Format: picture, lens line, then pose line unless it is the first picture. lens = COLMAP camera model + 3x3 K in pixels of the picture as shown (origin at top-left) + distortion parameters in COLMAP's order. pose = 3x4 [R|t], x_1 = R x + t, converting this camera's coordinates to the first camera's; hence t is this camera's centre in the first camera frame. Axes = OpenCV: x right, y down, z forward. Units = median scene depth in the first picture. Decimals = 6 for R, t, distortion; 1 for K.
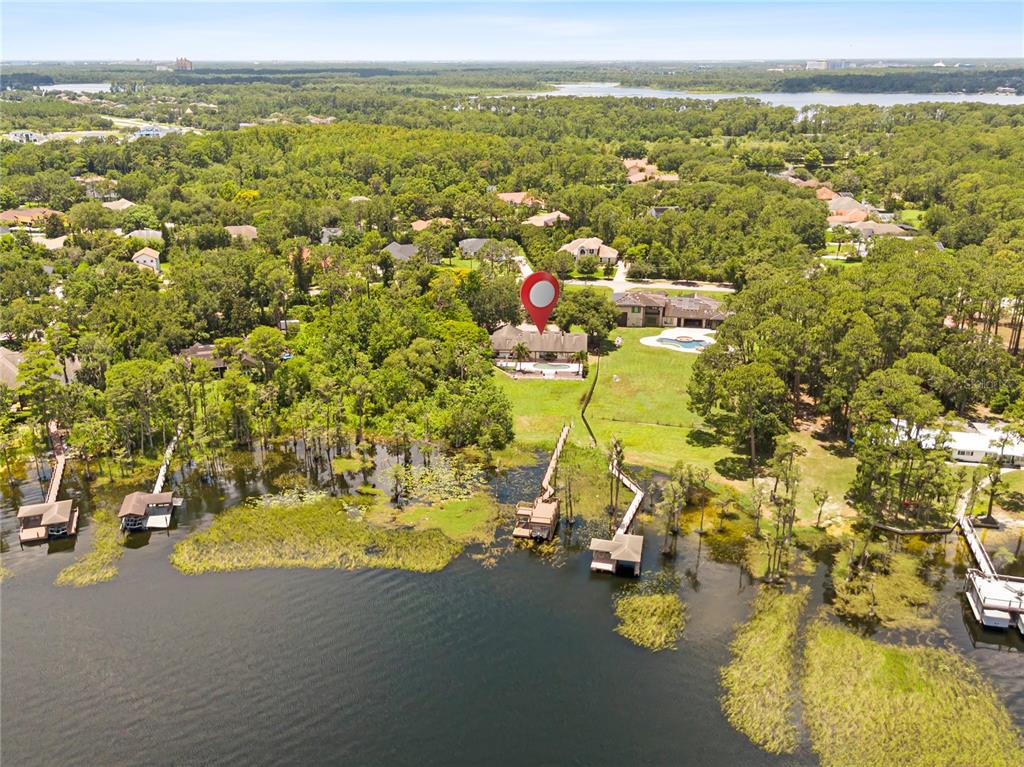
lens RADIAL K [[770.4, 0, 518.4], [0, 770.4, 380.3], [0, 0, 1]] dist [0.027165, -0.004956]
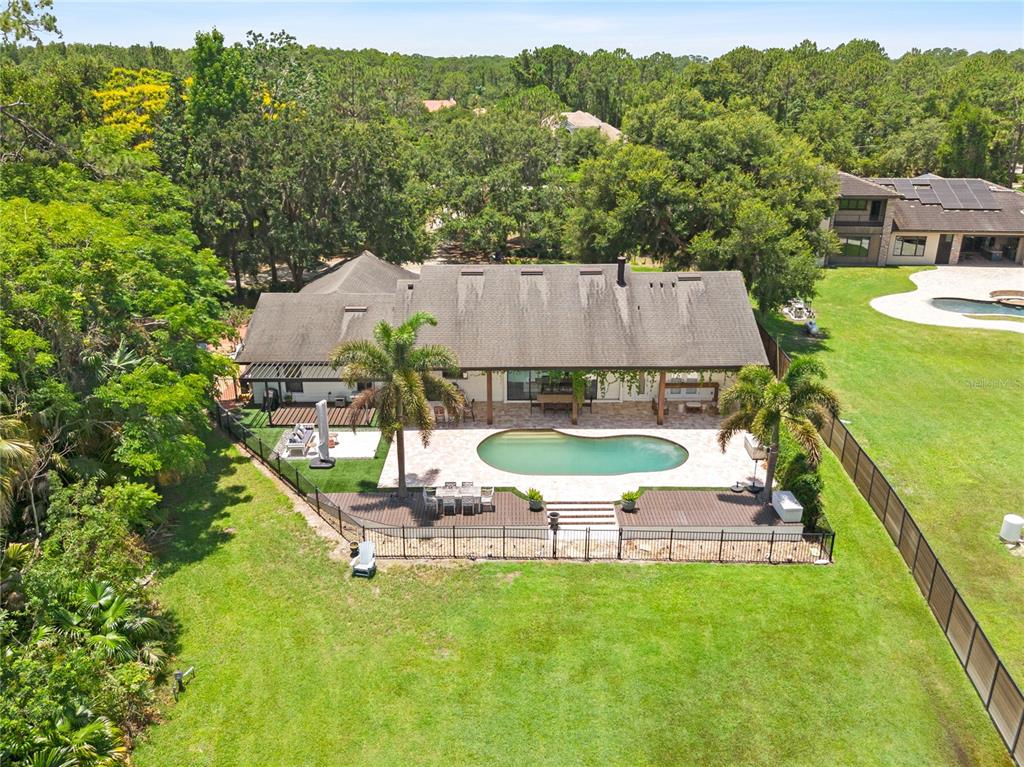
lens RADIAL K [[770.4, 0, 518.4], [0, 770.4, 380.3], [0, 0, 1]] dist [0.027165, -0.004956]
pose [[0.994853, -0.032770, 0.095881, 0.011801], [0.032263, 0.999456, 0.006833, -0.035472], [-0.096053, -0.003705, 0.995369, 0.814185]]
